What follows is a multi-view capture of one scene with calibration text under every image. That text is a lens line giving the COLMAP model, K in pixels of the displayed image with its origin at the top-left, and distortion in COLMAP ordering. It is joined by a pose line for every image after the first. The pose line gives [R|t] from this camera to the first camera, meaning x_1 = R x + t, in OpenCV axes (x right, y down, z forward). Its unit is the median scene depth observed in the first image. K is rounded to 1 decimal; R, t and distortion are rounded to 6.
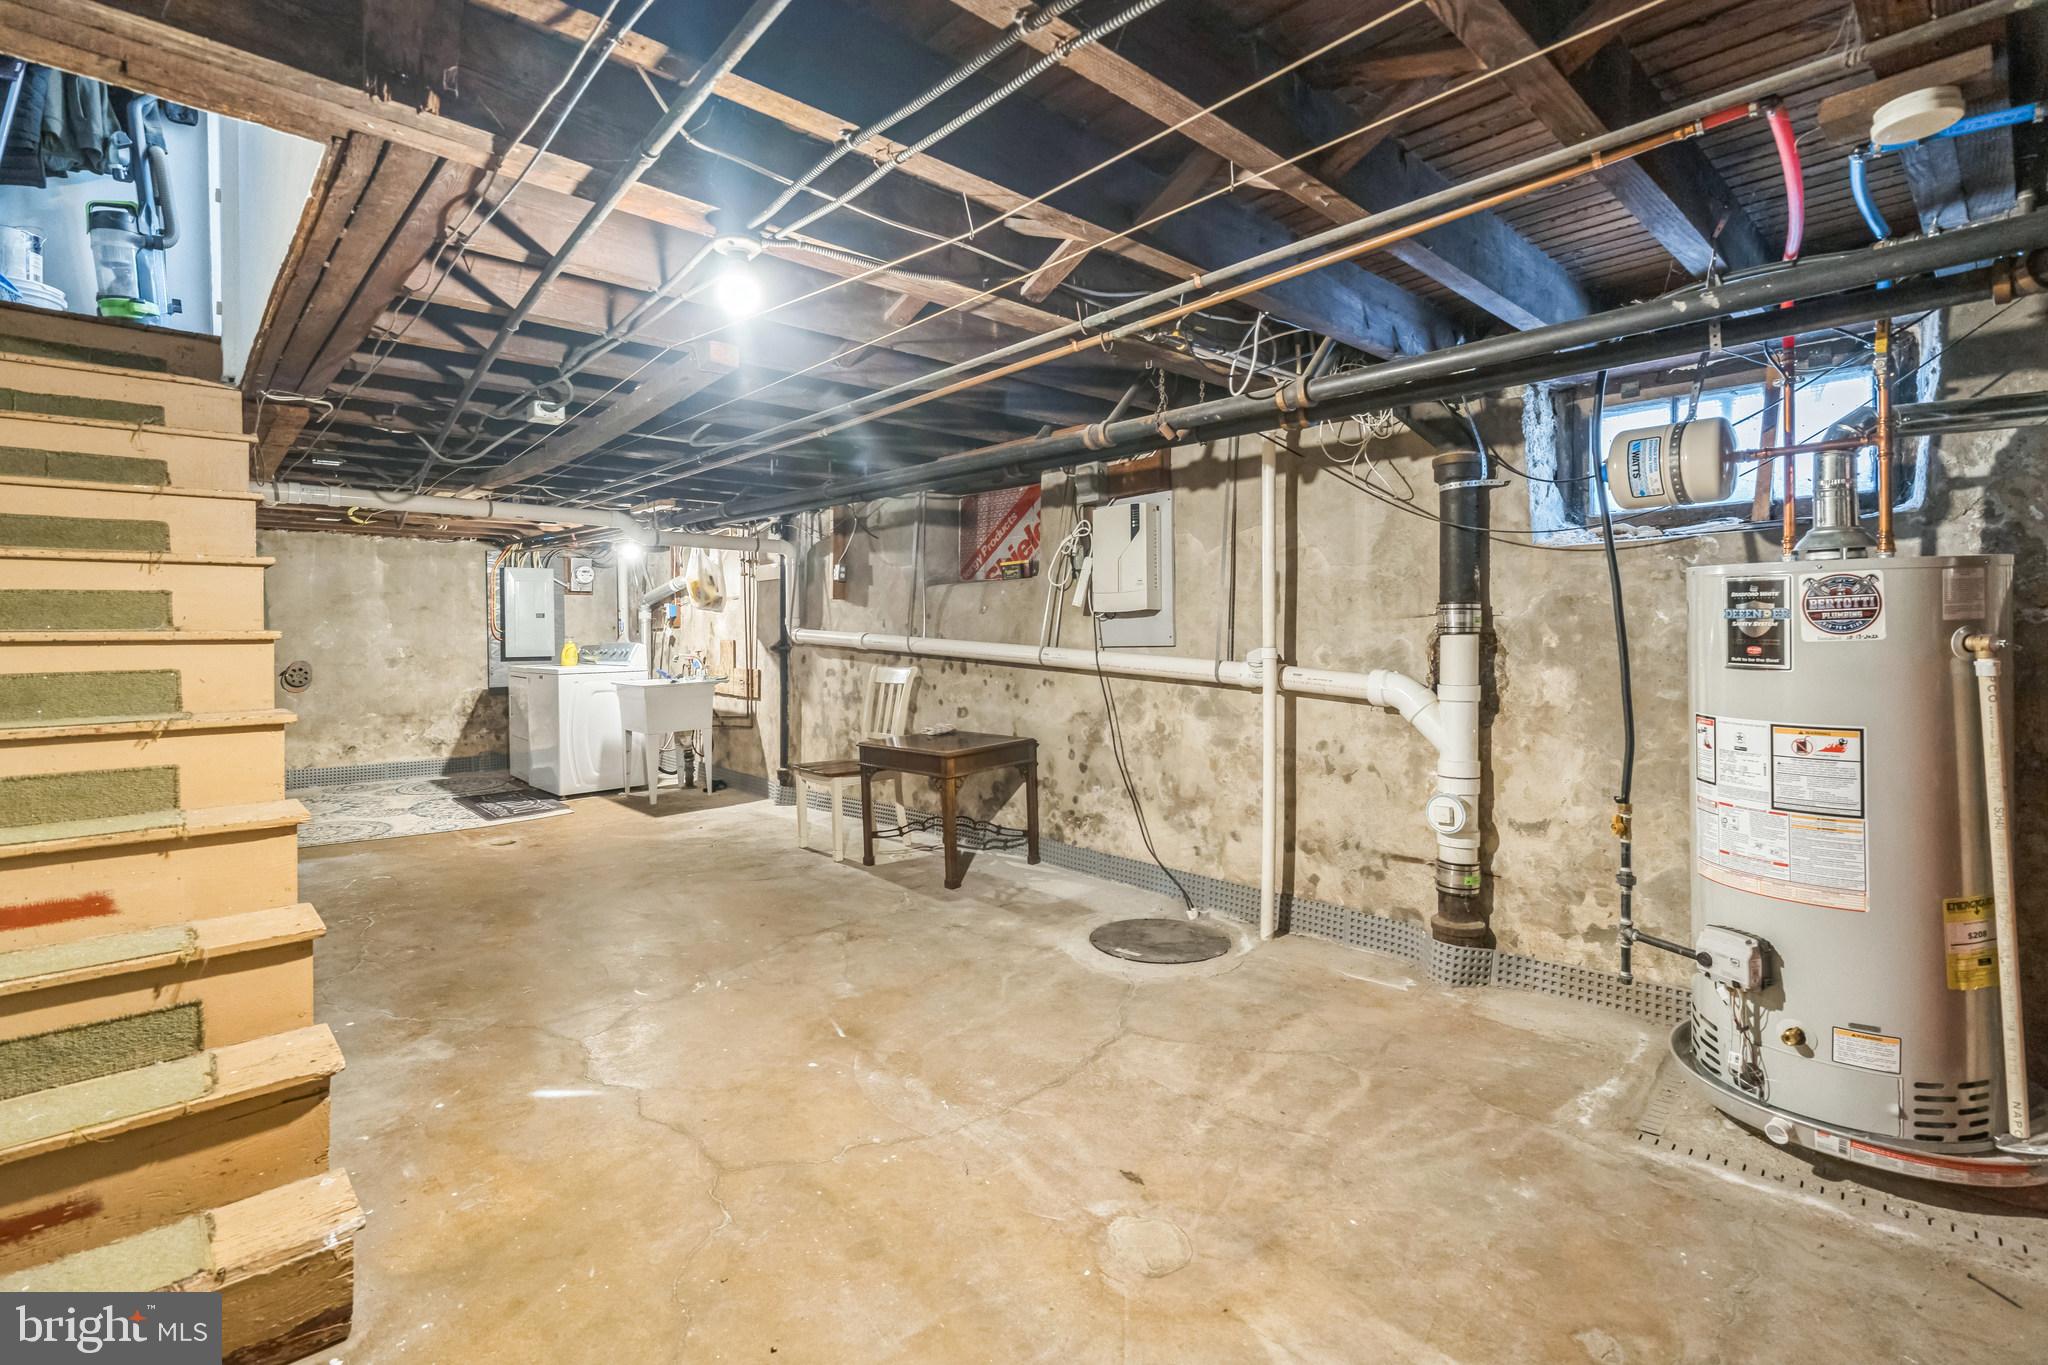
lens RADIAL K [[949.9, 0, 1017.2], [0, 949.9, 628.8], [0, 0, 1]] dist [-0.005769, 0.001391]
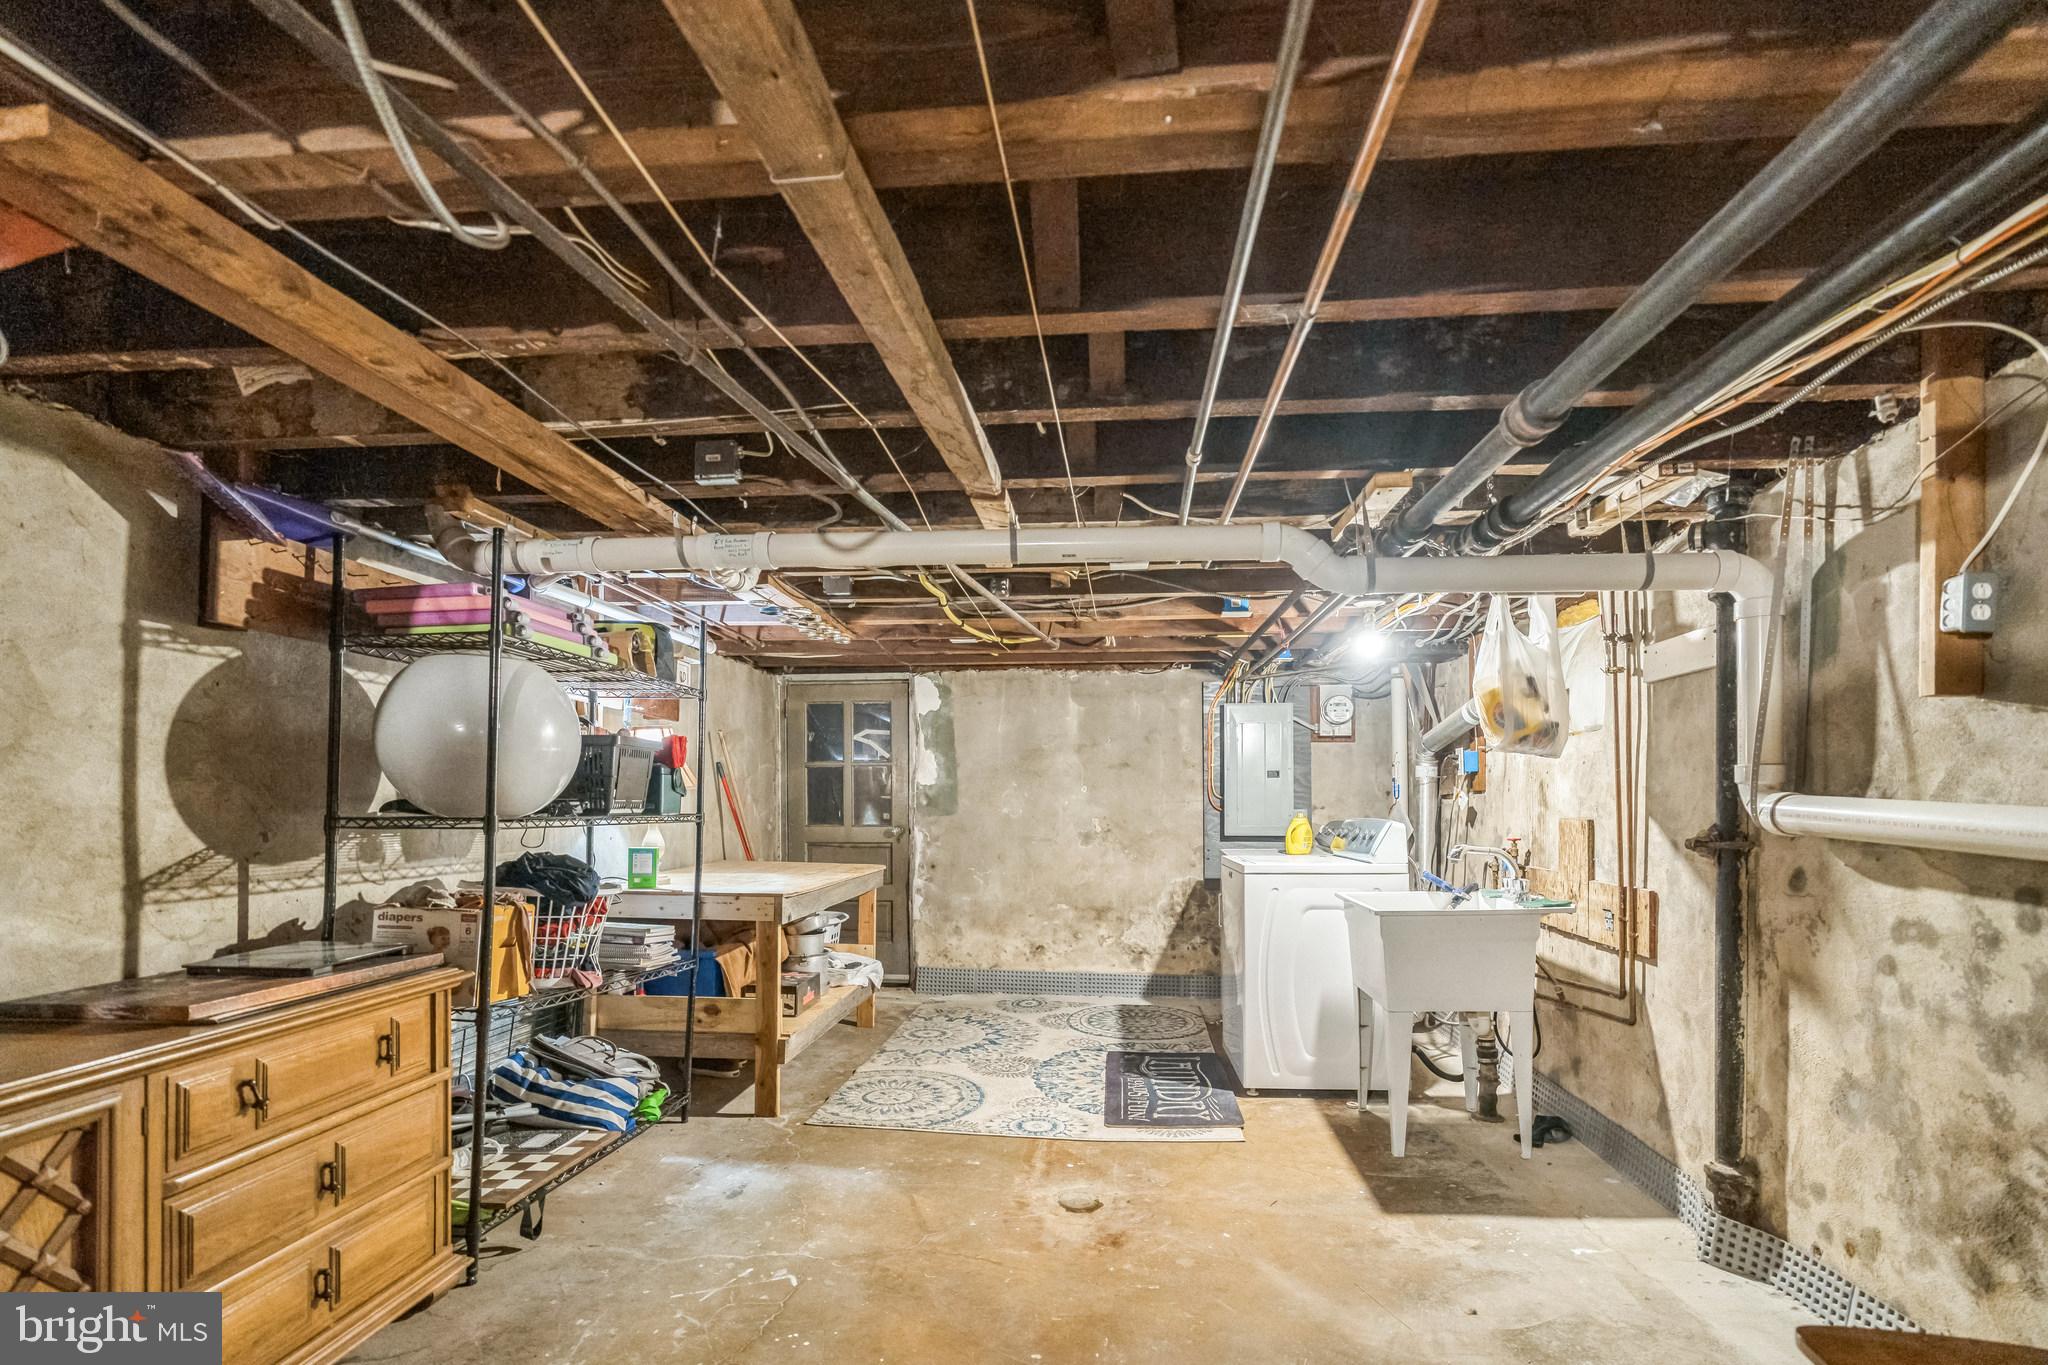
lens RADIAL K [[949.9, 0, 1028.9], [0, 949.9, 791.2], [0, 0, 1]] dist [-0.005769, 0.001391]
pose [[0.662825, 0.000885, -0.748774, -0.137614], [-0.005138, 0.999981, -0.003366, 0.001463], [0.748757, 0.006078, 0.662817, 0.502999]]
